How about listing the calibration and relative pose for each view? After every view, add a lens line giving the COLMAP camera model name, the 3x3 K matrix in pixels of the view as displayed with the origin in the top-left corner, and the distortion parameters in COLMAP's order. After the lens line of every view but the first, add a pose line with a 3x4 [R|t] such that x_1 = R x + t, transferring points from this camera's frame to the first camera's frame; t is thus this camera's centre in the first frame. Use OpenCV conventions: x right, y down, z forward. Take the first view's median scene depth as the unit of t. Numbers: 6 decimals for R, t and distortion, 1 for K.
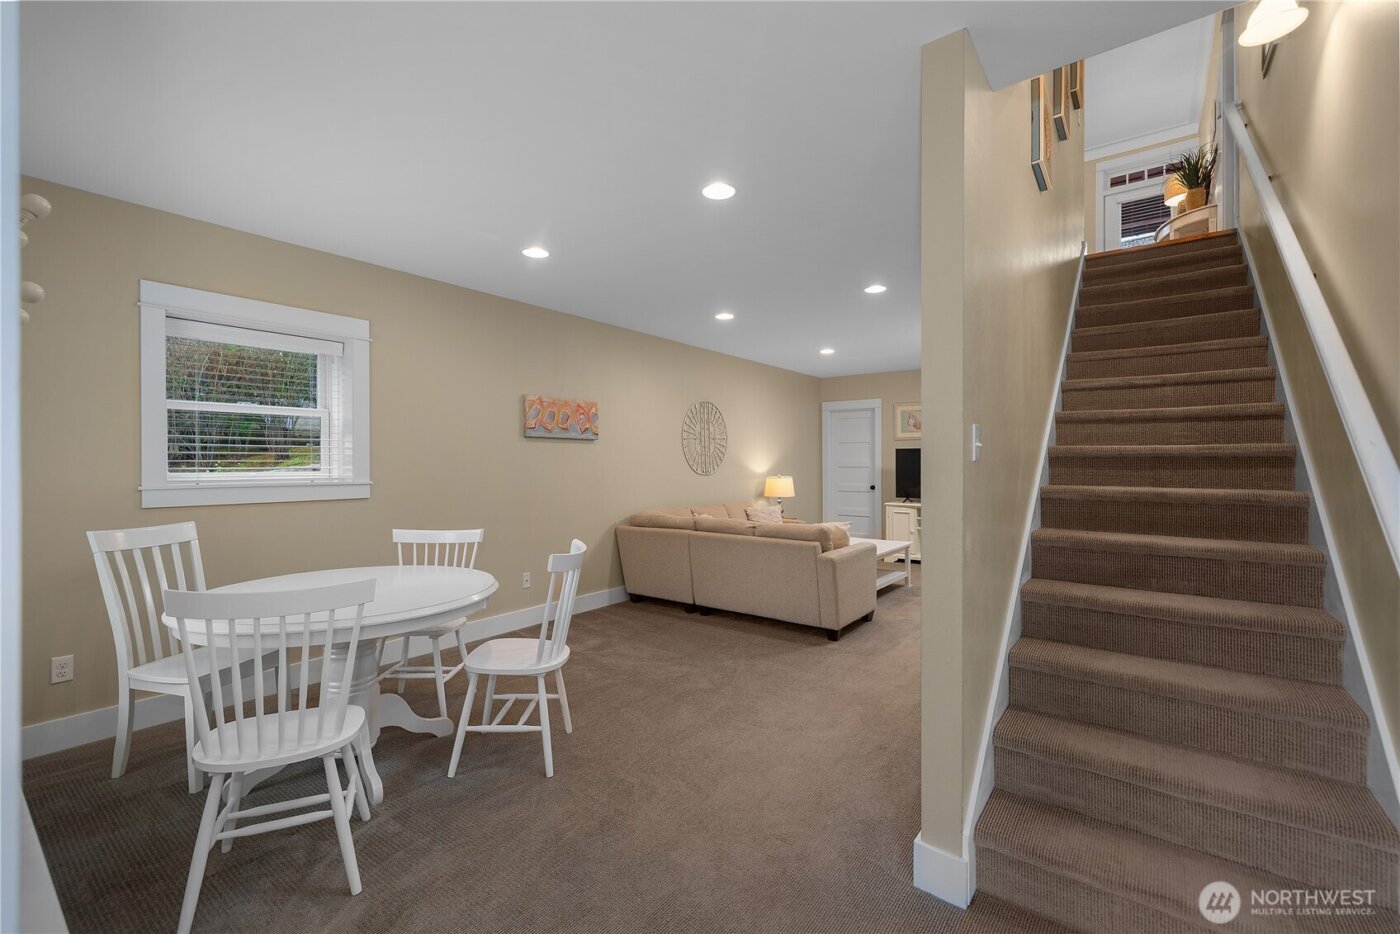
lens RADIAL K [[603.6, 0, 705.0], [0, 603.6, 471.0], [0, 0, 1]] dist [0.002511, 0.000295]
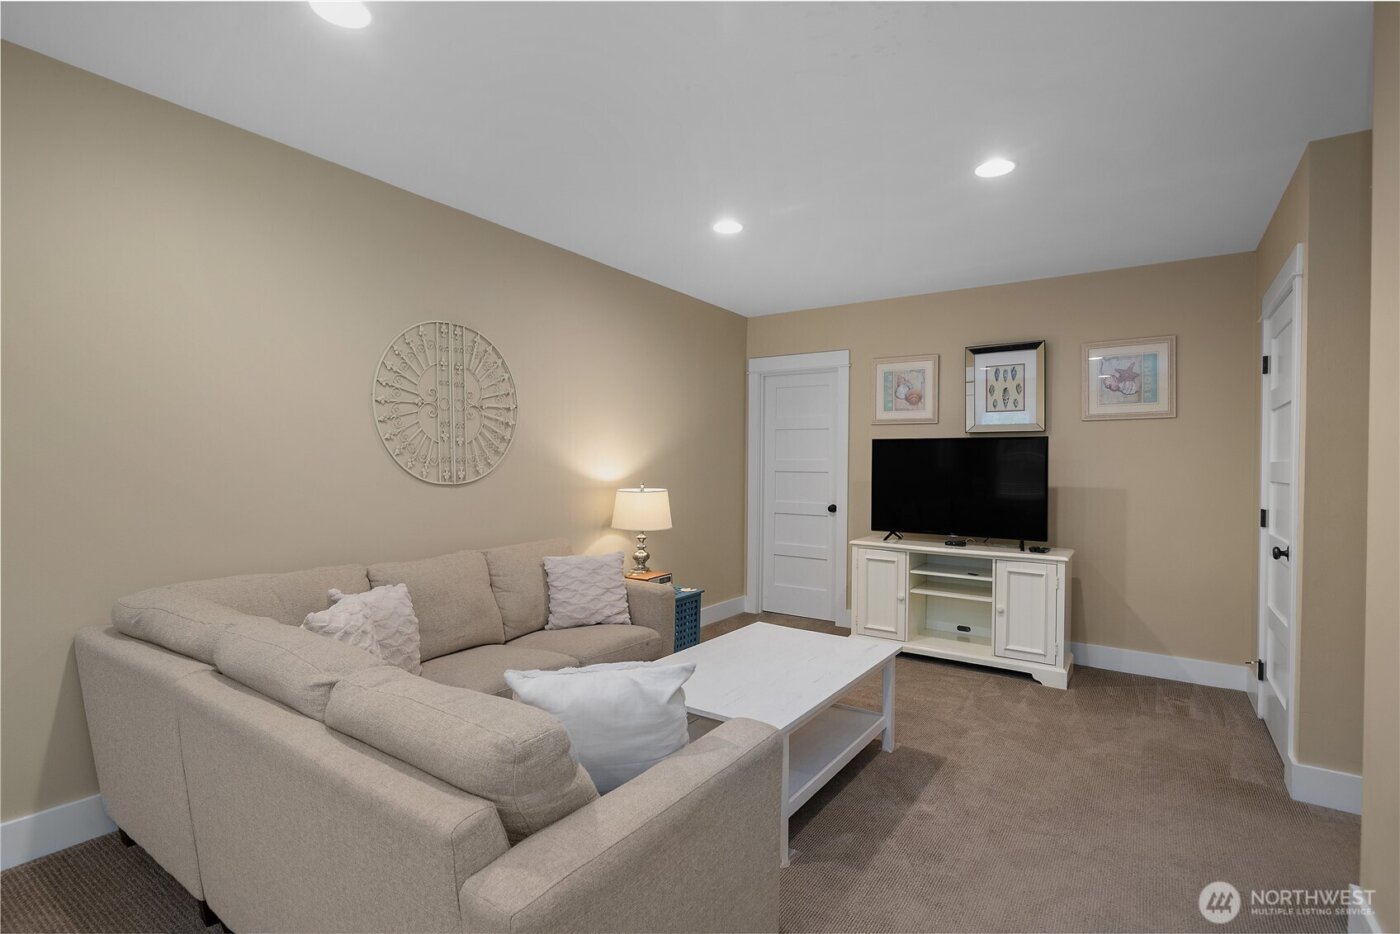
lens RADIAL K [[679.8, 0, 686.1], [0, 679.8, 469.0], [0, 0, 1]] dist [-0.004489, 0.000426]
pose [[0.999805, 0.011392, 0.016124, 0.152477], [-0.011236, 0.999890, -0.009732, -0.002208], [-0.016233, 0.009549, 0.999823, 0.431004]]
